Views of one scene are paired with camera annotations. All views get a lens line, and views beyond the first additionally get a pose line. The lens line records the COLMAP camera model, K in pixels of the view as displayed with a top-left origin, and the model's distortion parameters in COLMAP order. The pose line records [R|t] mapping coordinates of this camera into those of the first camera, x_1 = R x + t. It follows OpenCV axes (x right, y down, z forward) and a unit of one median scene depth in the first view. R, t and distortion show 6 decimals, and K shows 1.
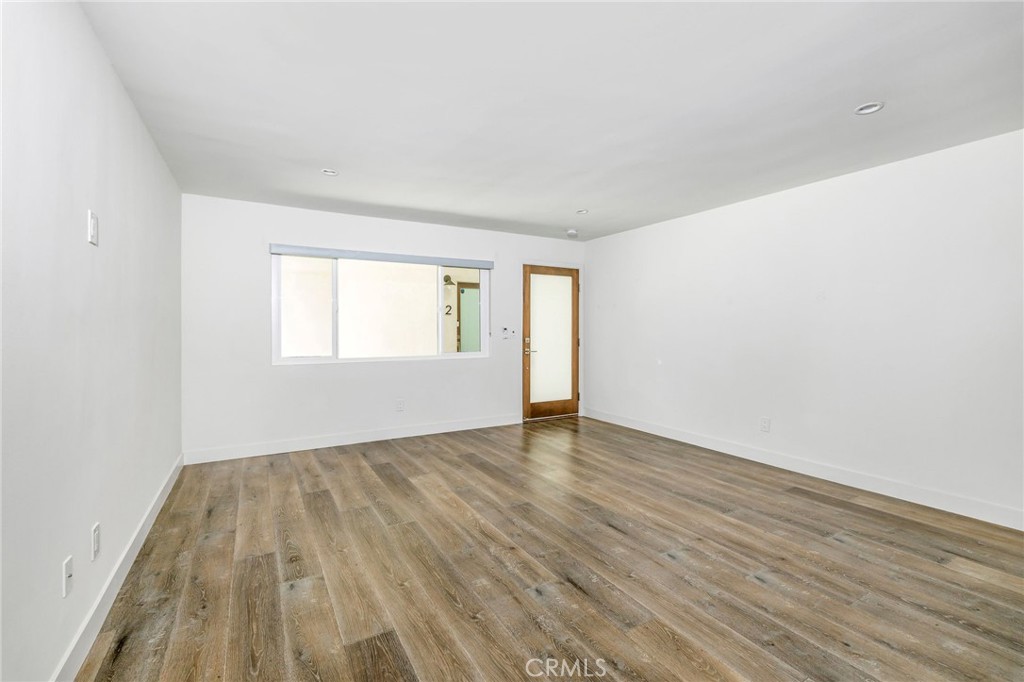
lens RADIAL K [[462.0, 0, 508.5], [0, 462.0, 317.2], [0, 0, 1]] dist [0.026009, 0.000217]
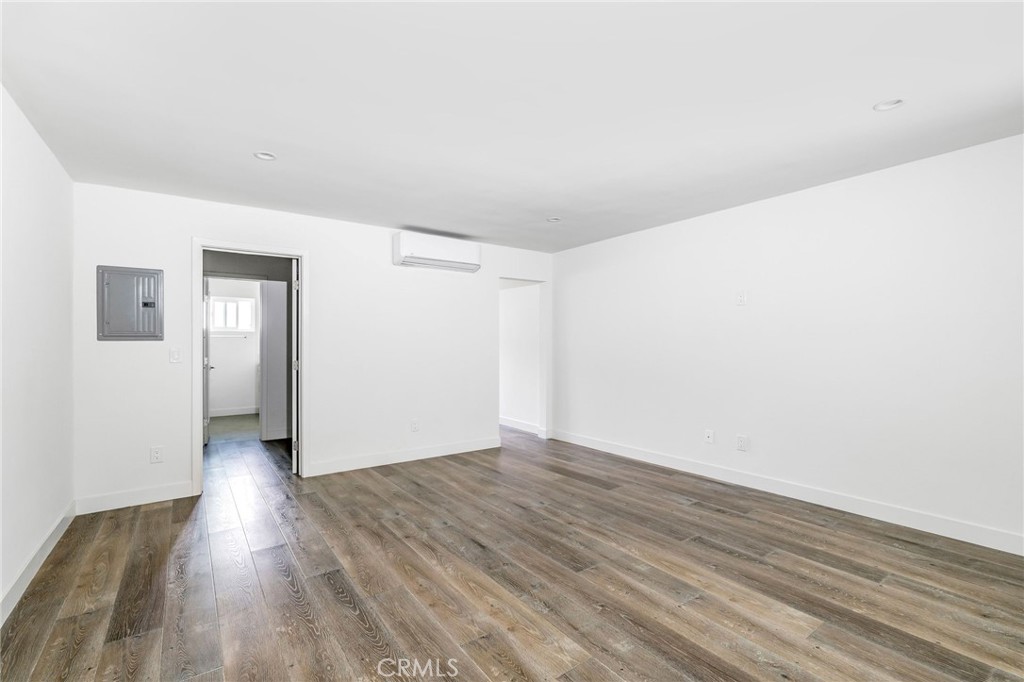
lens RADIAL K [[461.1, 0, 512.0], [0, 461.1, 341.0], [0, 0, 1]] dist [-0.002125, -0.000315]
pose [[-0.993770, -0.000035, -0.111448, 0.275729], [0.003556, 0.999481, -0.032027, 0.048197], [0.111391, -0.032224, -0.993254, 2.049463]]
